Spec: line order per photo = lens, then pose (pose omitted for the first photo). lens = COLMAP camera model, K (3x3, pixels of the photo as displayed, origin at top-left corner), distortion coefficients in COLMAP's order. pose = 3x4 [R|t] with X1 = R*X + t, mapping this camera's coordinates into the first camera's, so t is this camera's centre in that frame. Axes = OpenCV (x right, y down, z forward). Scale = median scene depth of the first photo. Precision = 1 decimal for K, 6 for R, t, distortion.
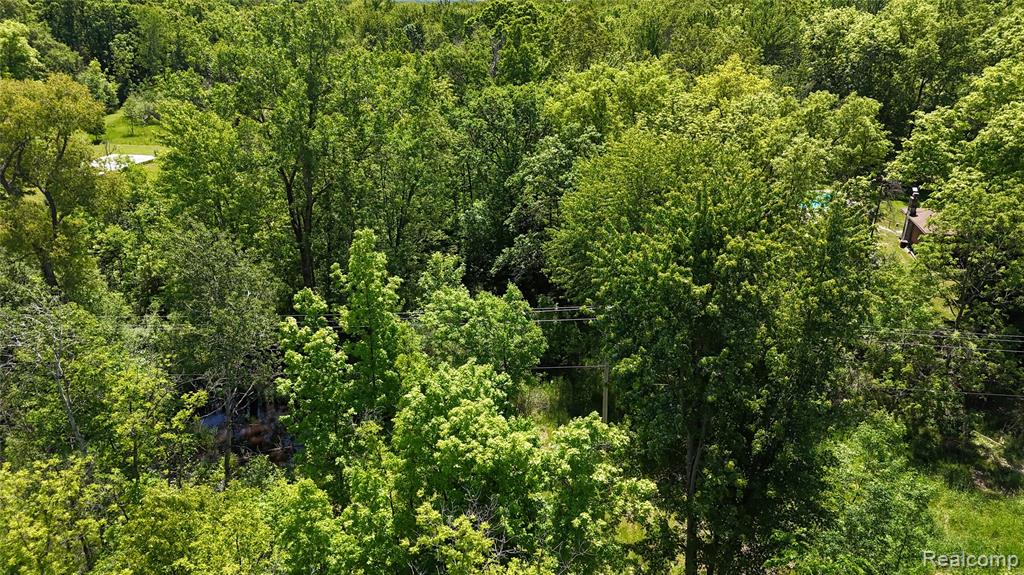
lens RADIAL K [[755.3, 0, 516.3], [0, 755.3, 289.2], [0, 0, 1]] dist [0.072649, -0.073054]
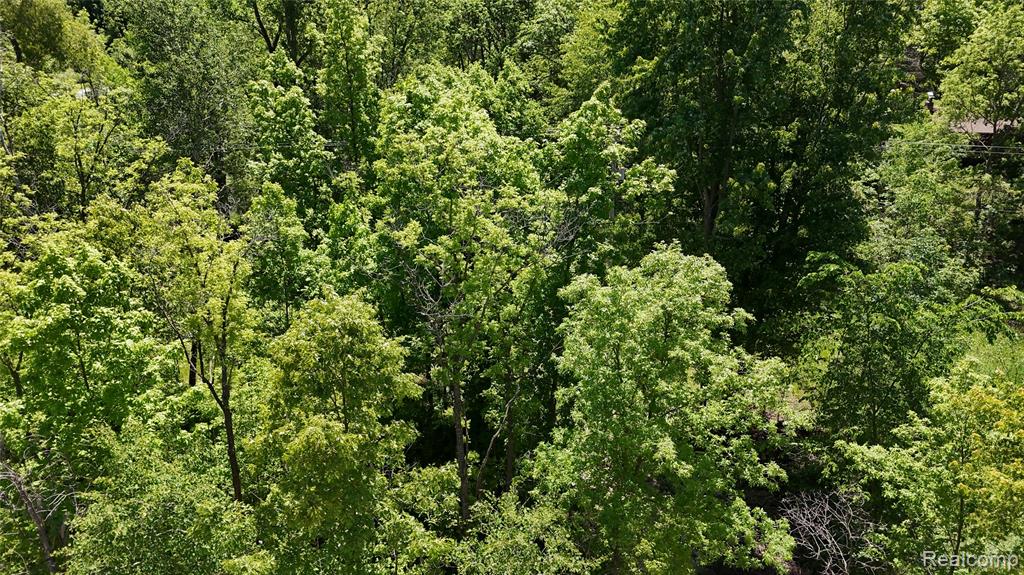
lens RADIAL K [[755.3, 0, 516.9], [0, 755.3, 289.5], [0, 0, 1]] dist [0.072649, -0.073054]
pose [[0.999996, -0.002409, 0.001773, 0.000903], [0.002418, 0.999984, -0.005194, 0.159124], [-0.001761, 0.005198, 0.999985, 0.056015]]
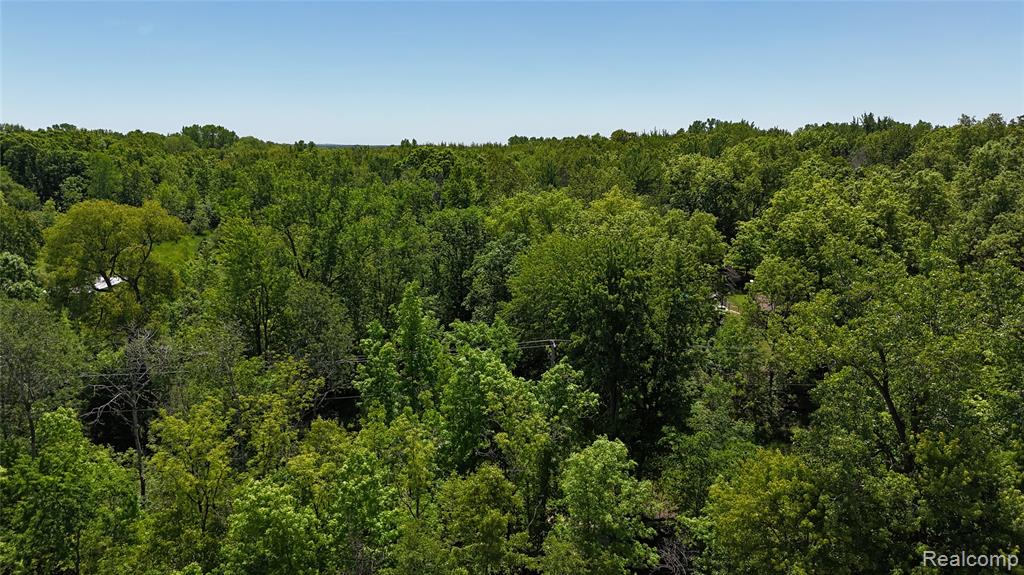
lens RADIAL K [[755.3, 0, 516.0], [0, 755.3, 285.4], [0, 0, 1]] dist [0.072649, -0.073054]
pose [[0.989787, -0.026553, 0.140057, -0.111623], [0.051209, 0.983146, -0.175505, 0.124716], [-0.133036, 0.180885, 0.974465, -0.347181]]
